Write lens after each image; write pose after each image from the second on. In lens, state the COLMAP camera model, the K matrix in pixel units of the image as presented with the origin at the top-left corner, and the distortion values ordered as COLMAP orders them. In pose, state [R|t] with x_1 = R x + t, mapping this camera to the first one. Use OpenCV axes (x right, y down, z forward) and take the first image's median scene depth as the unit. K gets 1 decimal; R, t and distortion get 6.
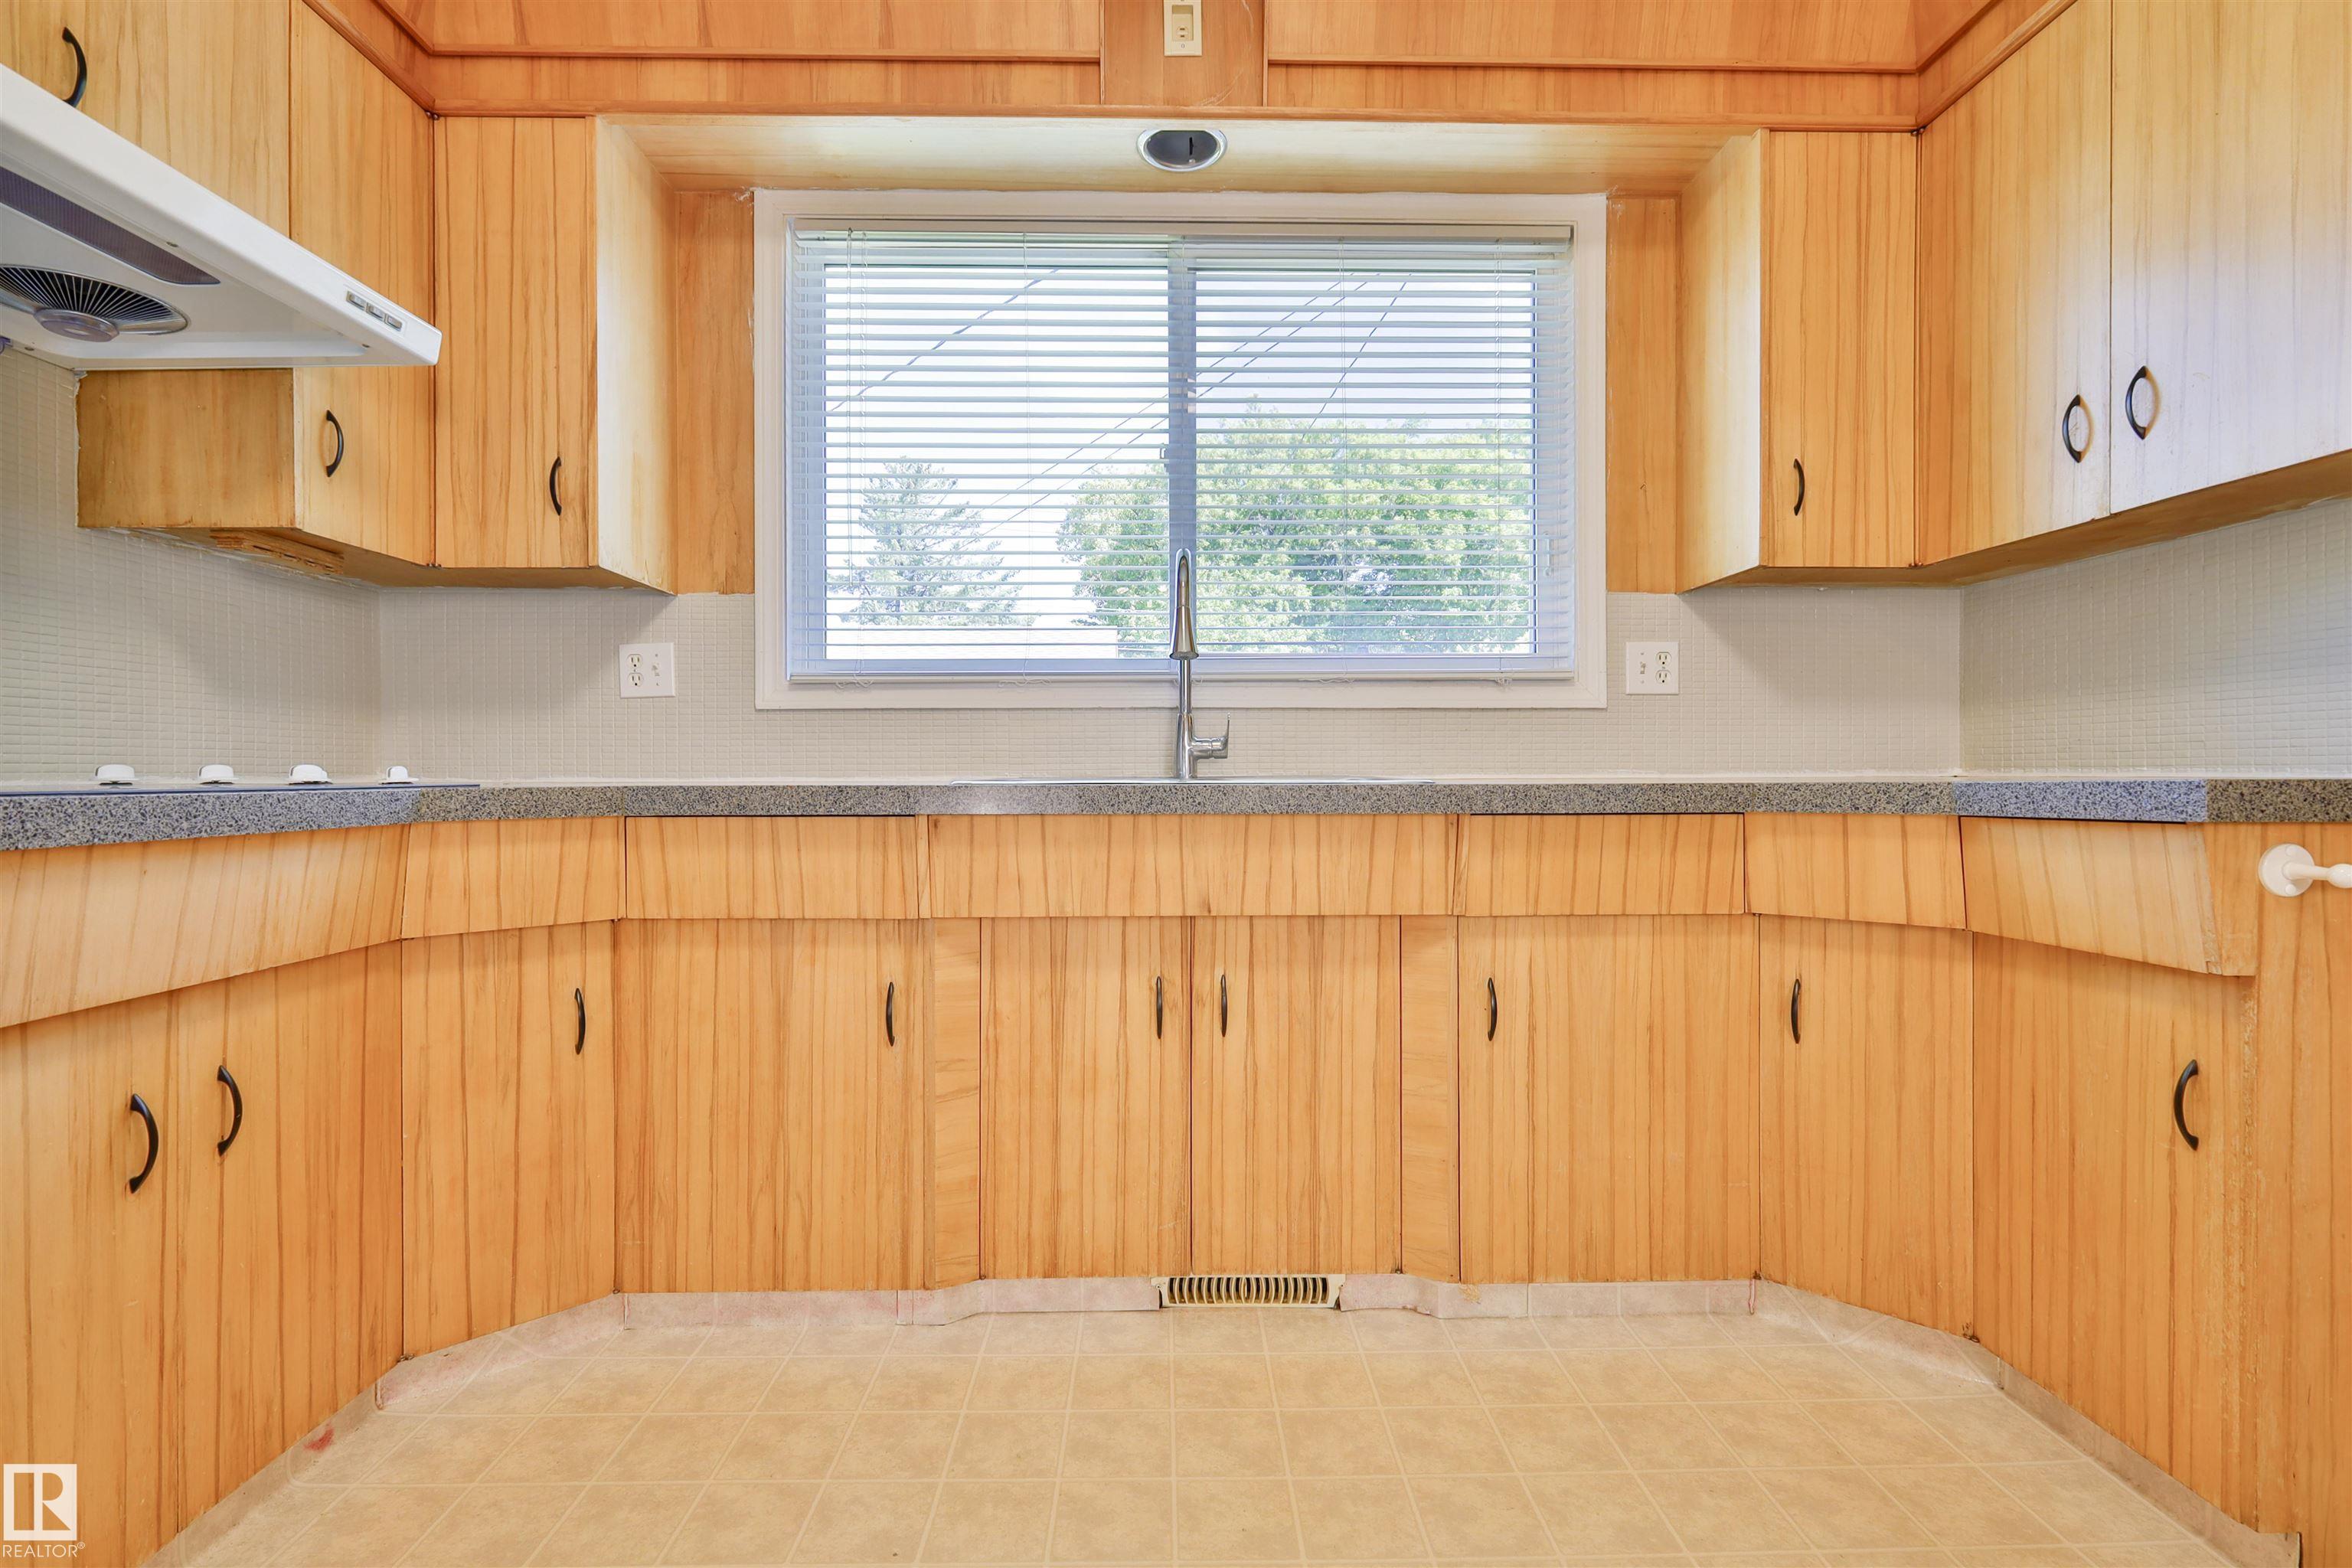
lens RADIAL K [[1116.7, 0, 1149.7], [0, 1116.7, 775.1], [0, 0, 1]] dist [0.001523, 0.000328]
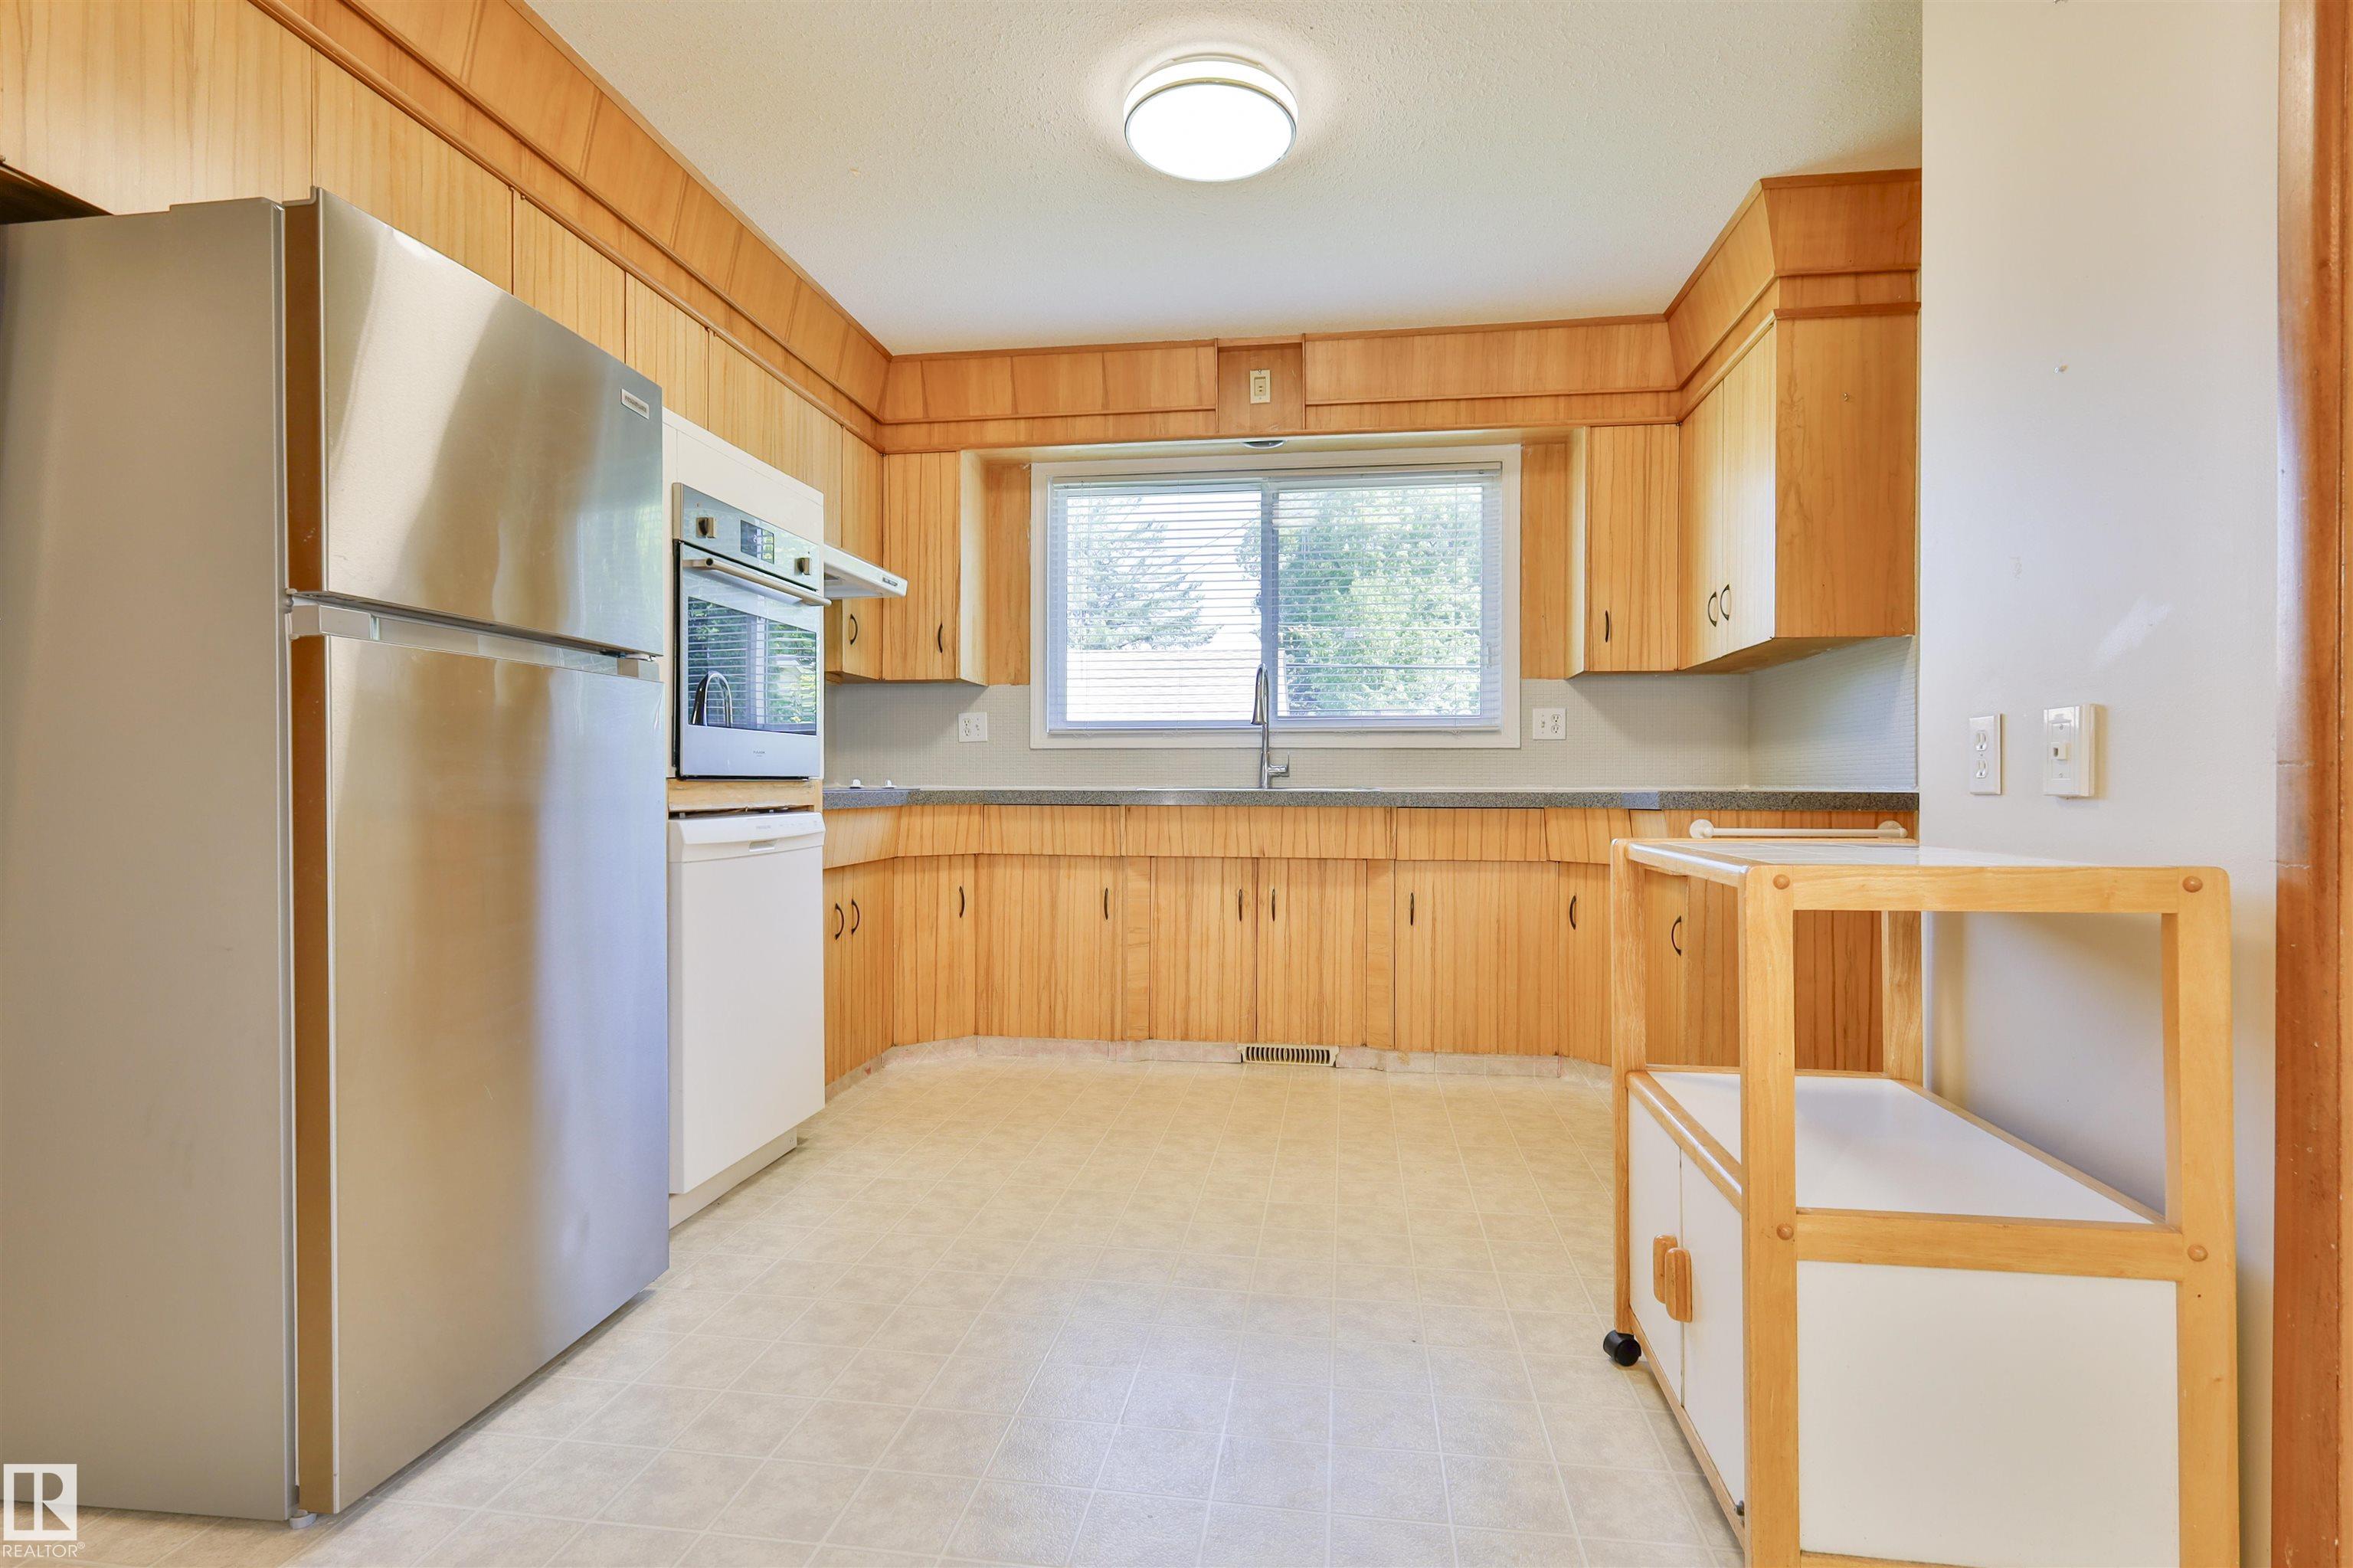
lens RADIAL K [[1110.9, 0, 1182.3], [0, 1110.9, 777.6], [0, 0, 1]] dist [0.003540, 0.000526]
pose [[0.991410, 0.004918, -0.130699, 0.160645], [-0.005688, 0.999969, -0.005518, -0.003939], [0.130668, 0.006214, 0.991407, -0.945156]]
